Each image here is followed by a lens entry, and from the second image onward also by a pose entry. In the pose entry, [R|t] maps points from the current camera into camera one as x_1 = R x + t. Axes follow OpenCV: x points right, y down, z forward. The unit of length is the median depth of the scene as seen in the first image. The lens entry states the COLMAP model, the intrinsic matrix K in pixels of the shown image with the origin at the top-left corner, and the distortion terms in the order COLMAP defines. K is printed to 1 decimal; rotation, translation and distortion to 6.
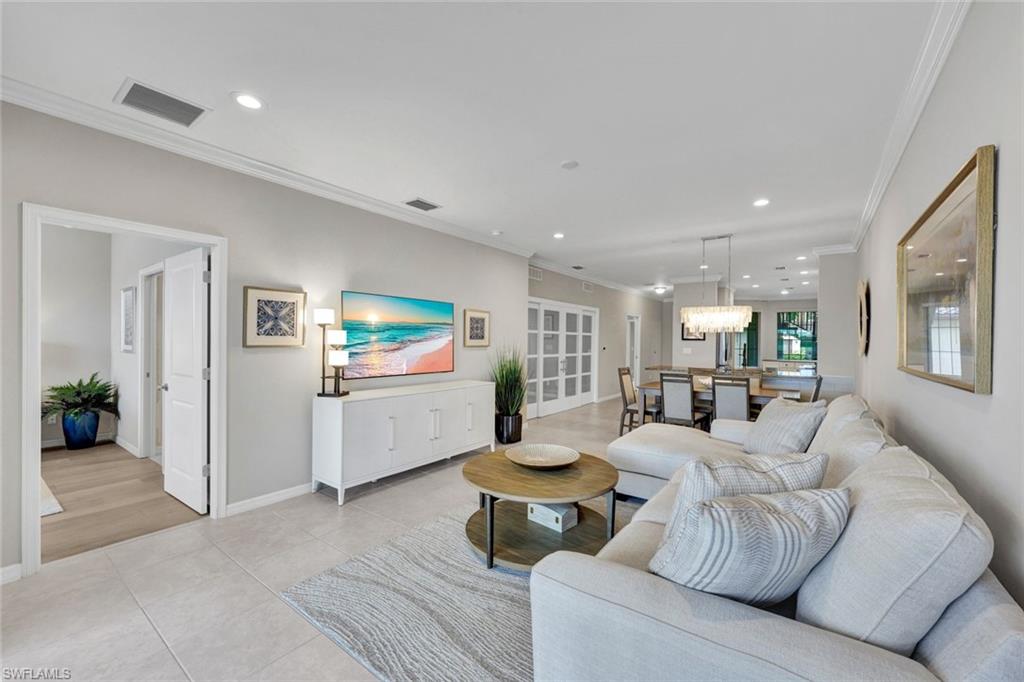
lens RADIAL K [[409.7, 0, 510.2], [0, 409.7, 342.7], [0, 0, 1]] dist [0.002145, -0.000306]
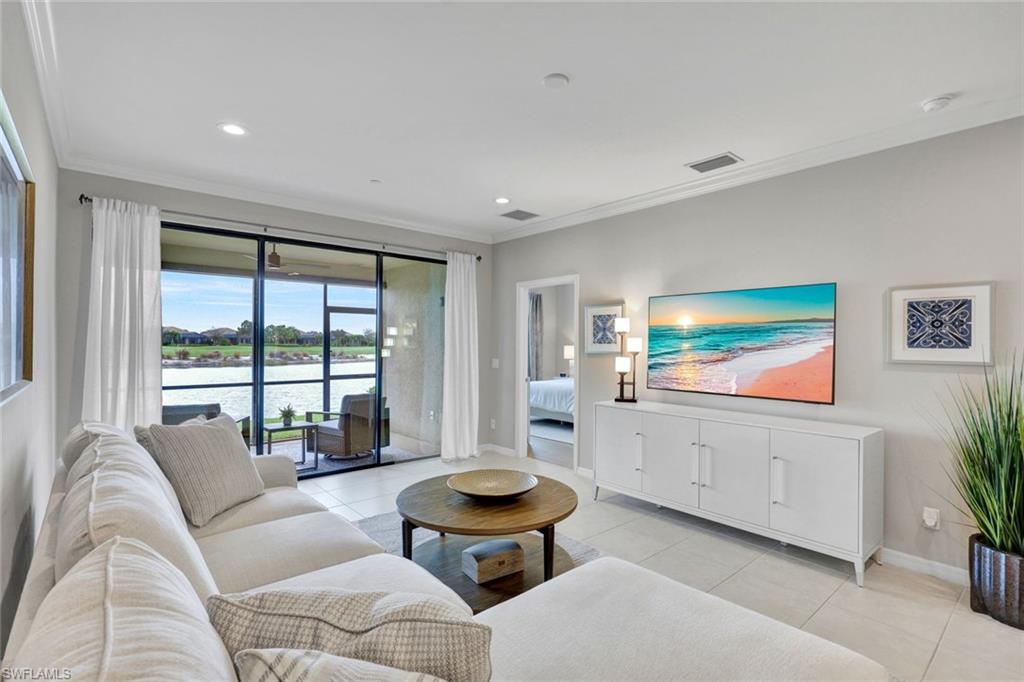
lens RADIAL K [[461.5, 0, 513.8], [0, 461.5, 340.0], [0, 0, 1]] dist [-0.020402, -0.000326]
pose [[-0.196840, -0.010223, -0.980382, 0.662193], [-0.005270, 0.999942, -0.009369, -0.011417], [0.980422, 0.003322, -0.196882, 0.822512]]
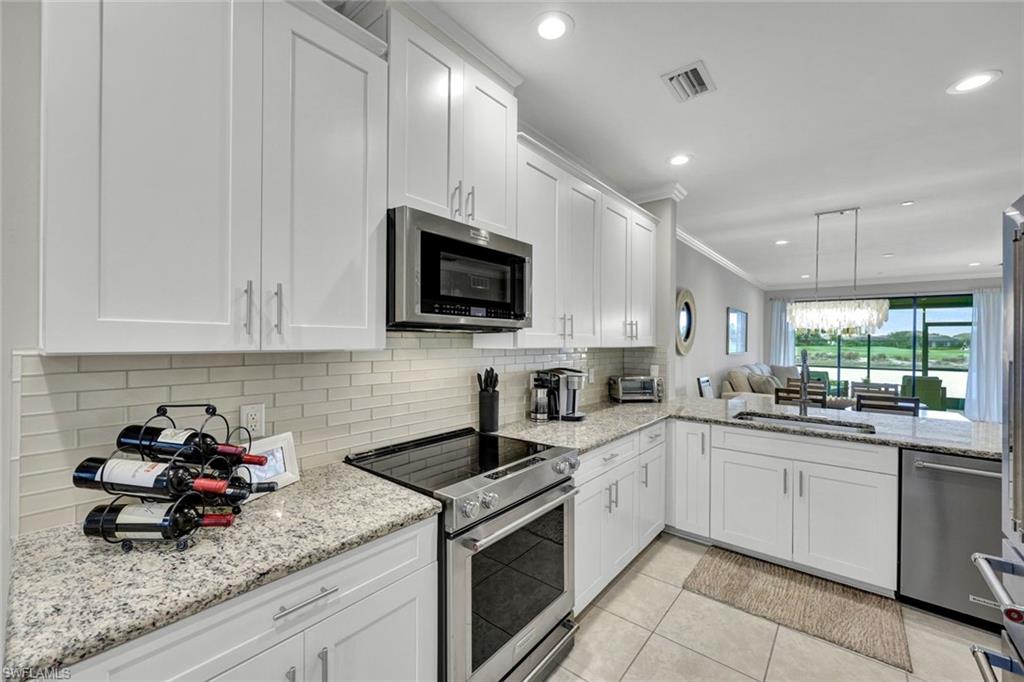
lens RADIAL K [[409.7, 0, 517.7], [0, 409.7, 343.3], [0, 0, 1]] dist [0.002145, -0.000306]
pose [[-0.998553, -0.011885, 0.052452, 1.360125], [-0.011601, 0.999916, 0.005707, -0.016806], [-0.052515, 0.005090, -0.998607, 2.326103]]
